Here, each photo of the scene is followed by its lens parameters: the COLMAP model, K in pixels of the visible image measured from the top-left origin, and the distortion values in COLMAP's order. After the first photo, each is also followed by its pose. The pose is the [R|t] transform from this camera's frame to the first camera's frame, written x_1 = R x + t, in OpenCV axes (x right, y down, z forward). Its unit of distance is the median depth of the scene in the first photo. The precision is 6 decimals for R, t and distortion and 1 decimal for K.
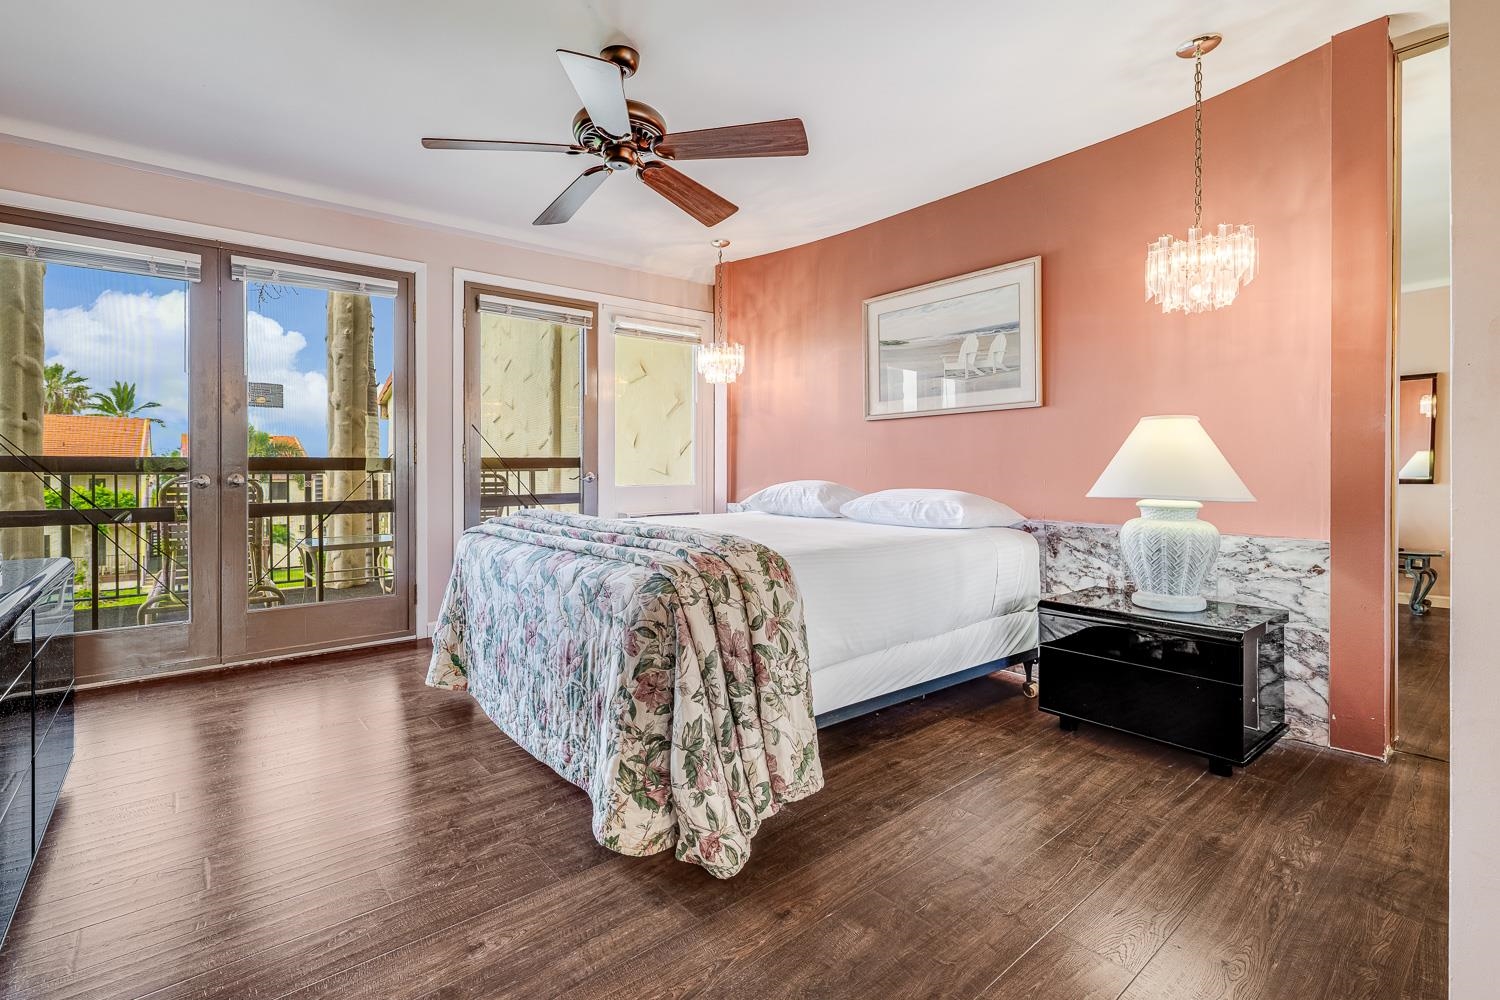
lens RADIAL K [[703.5, 0, 746.0], [0, 703.5, 476.1], [0, 0, 1]] dist [-0.000337, -0.000064]
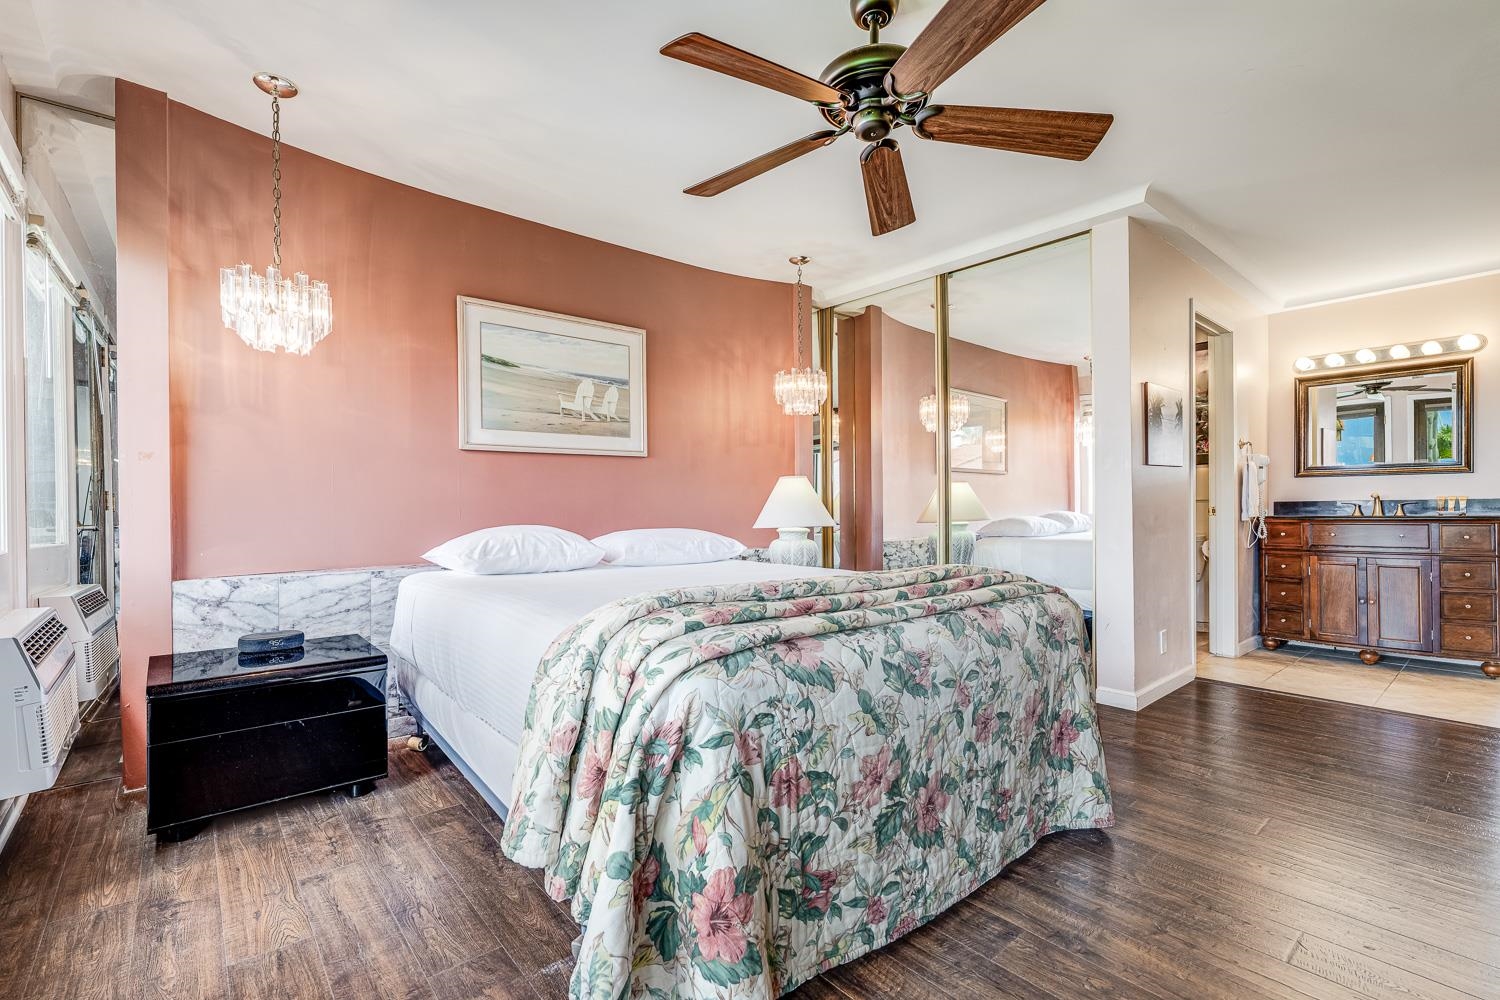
lens RADIAL K [[658.3, 0, 750.0], [0, 658.3, 500.0], [0, 0, 1]] dist [-0.000485, 0.000060]
pose [[-0.010506, 0.013323, 0.999856, -0.654304], [0.015218, 0.999798, -0.013162, -0.009804], [-0.999829, 0.015078, -0.010706, 0.801834]]
